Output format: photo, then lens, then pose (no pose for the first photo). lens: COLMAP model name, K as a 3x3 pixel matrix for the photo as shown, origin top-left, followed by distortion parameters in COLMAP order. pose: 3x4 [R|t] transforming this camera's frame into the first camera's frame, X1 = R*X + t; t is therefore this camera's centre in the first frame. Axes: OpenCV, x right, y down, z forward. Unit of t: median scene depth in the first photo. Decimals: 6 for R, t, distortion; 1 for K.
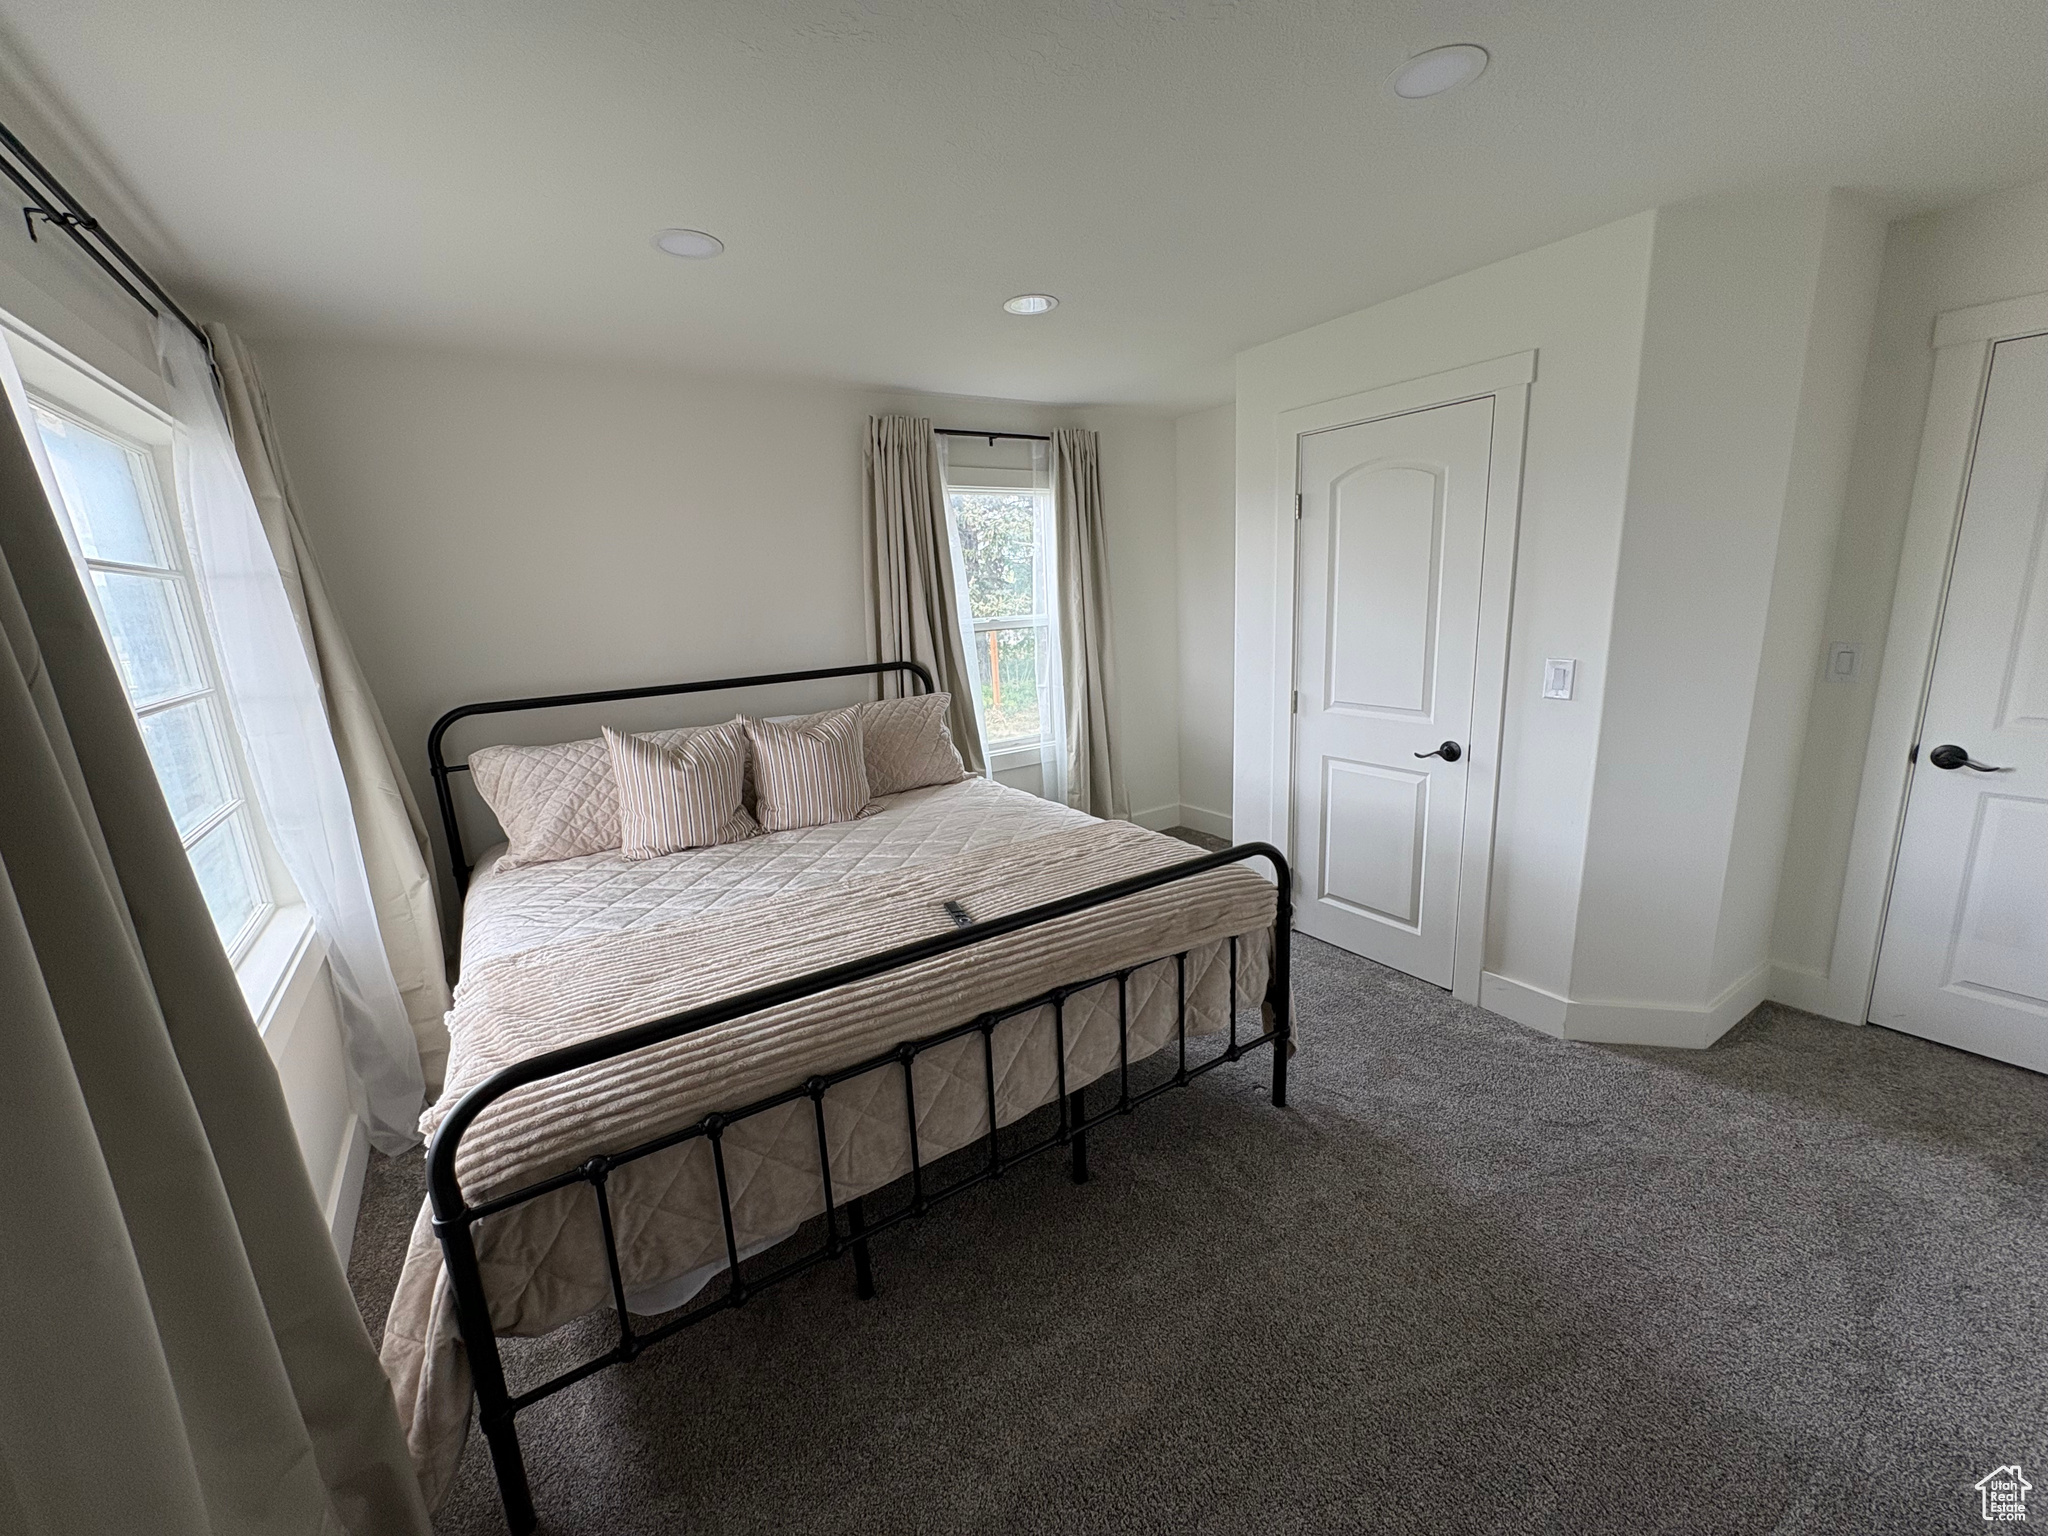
lens RADIAL K [[817.6, 0, 1032.2], [0, 817.6, 764.6], [0, 0, 1]] dist [-0.000835, 0.000539]
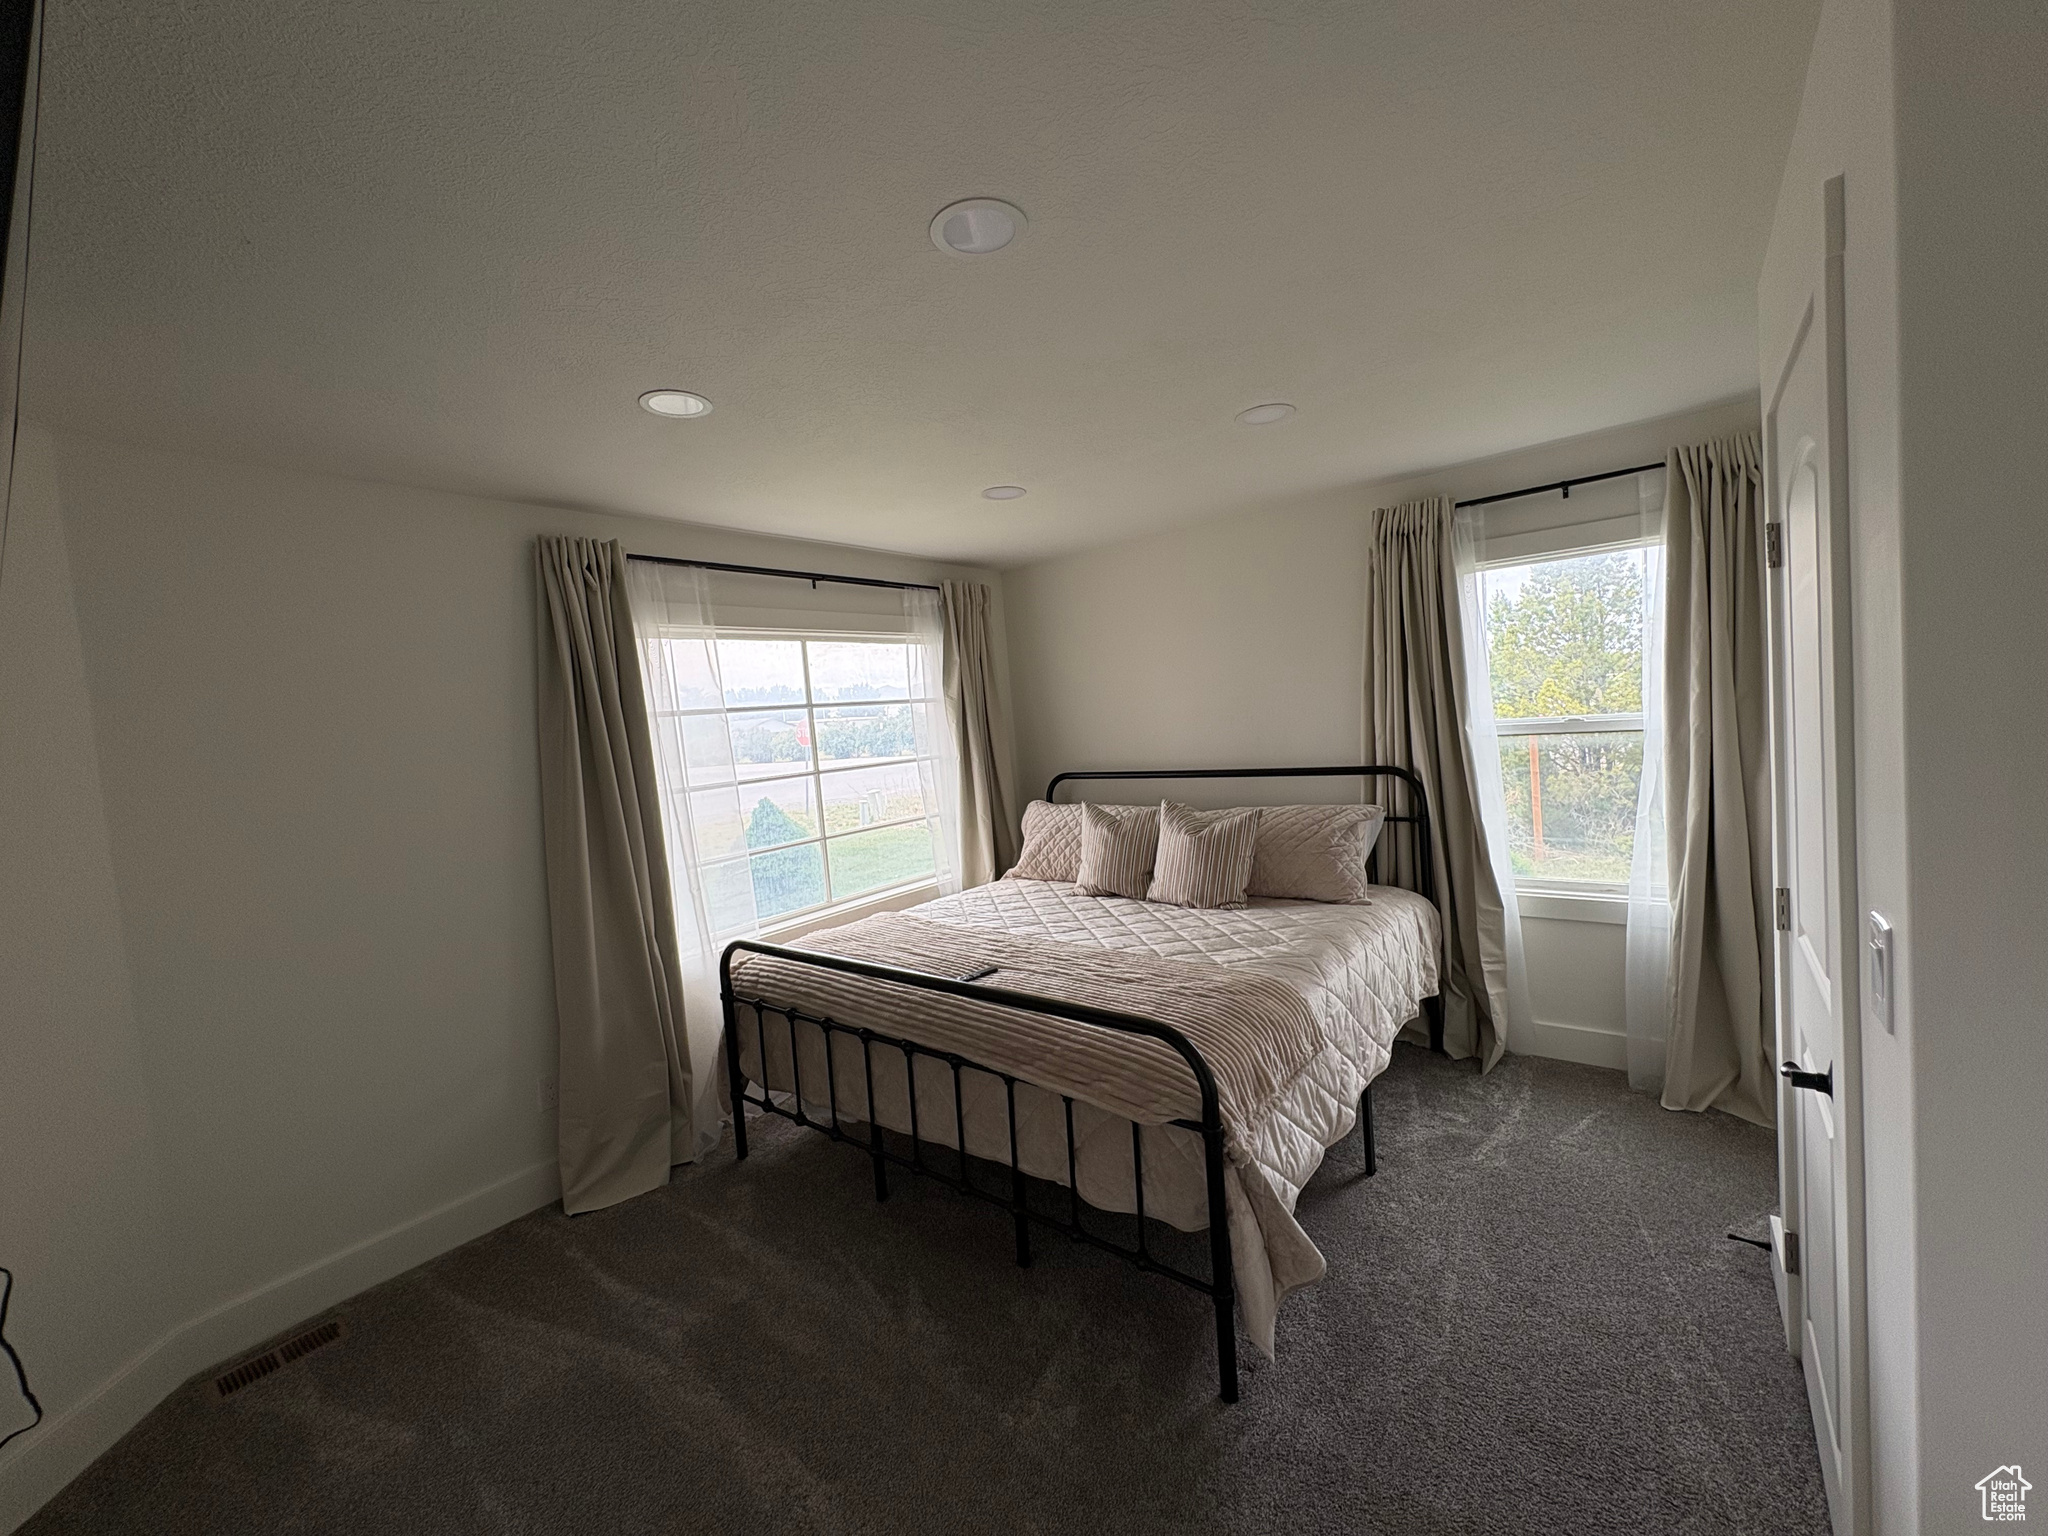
lens RADIAL K [[817.6, 0, 1033.0], [0, 817.6, 774.8], [0, 0, 1]] dist [-0.000835, 0.000539]
pose [[0.314363, 0.092835, -0.944753, 0.912869], [-0.142769, 0.988511, 0.049629, -0.164898], [0.938506, 0.119280, 0.324005, 0.521046]]
